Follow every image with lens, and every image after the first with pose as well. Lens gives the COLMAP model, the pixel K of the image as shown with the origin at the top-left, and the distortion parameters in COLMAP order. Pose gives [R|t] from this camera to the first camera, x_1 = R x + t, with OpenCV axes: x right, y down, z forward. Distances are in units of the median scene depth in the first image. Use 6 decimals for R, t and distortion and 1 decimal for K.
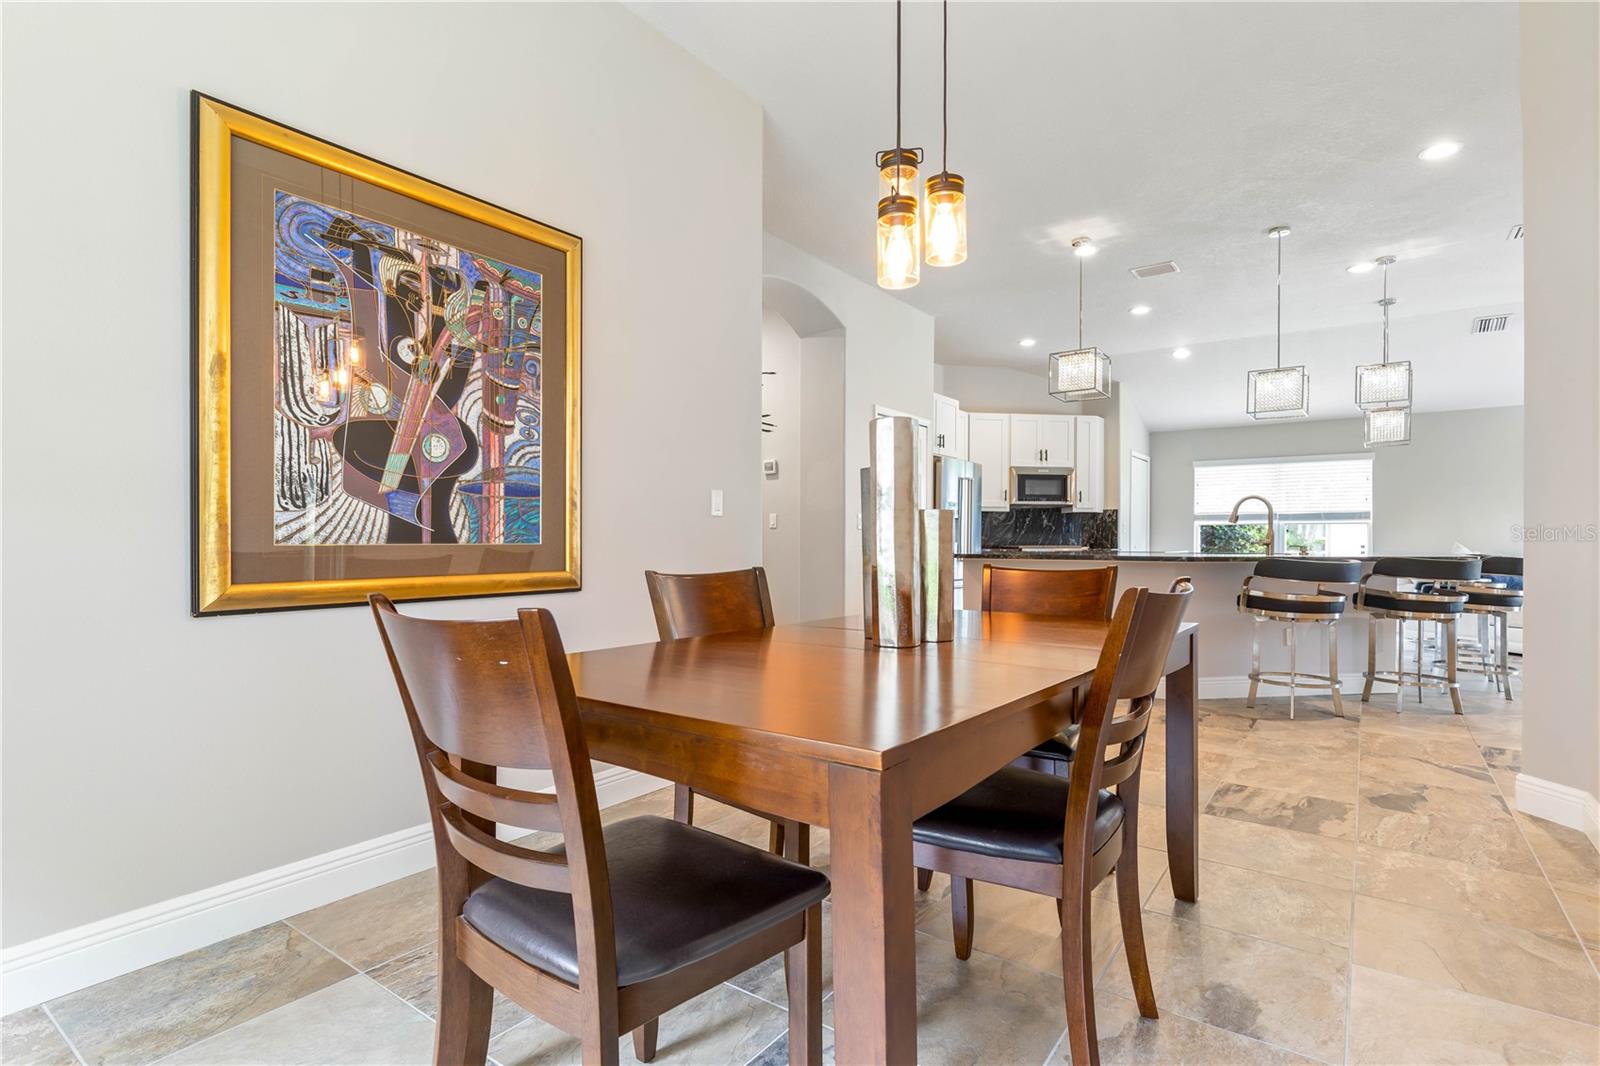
lens RADIAL K [[791.1, 0, 801.1], [0, 791.1, 537.4], [0, 0, 1]] dist [-0.000035, 0.000164]
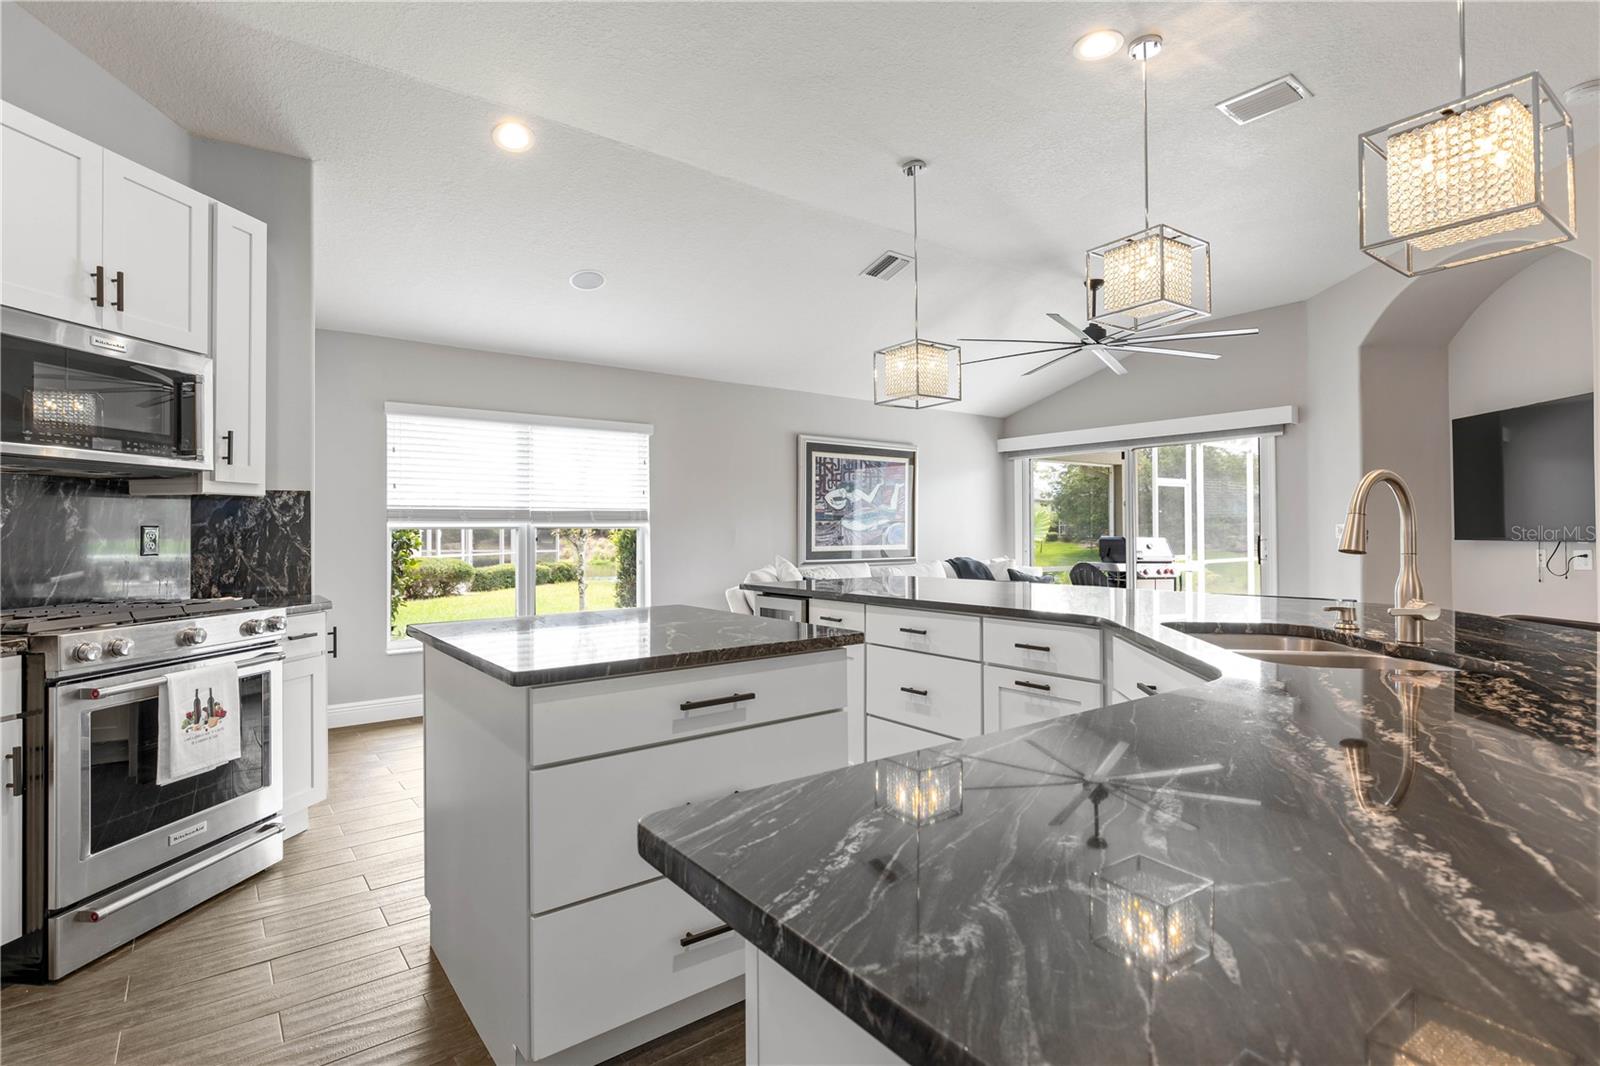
lens RADIAL K [[791.1, 0, 802.4], [0, 791.1, 526.3], [0, 0, 1]] dist [-0.000035, 0.000164]
pose [[0.294552, 0.001819, 0.955634, 0.107963], [0.003414, 0.999990, -0.002955, -0.016898], [-0.955629, 0.004133, 0.294543, 0.675541]]
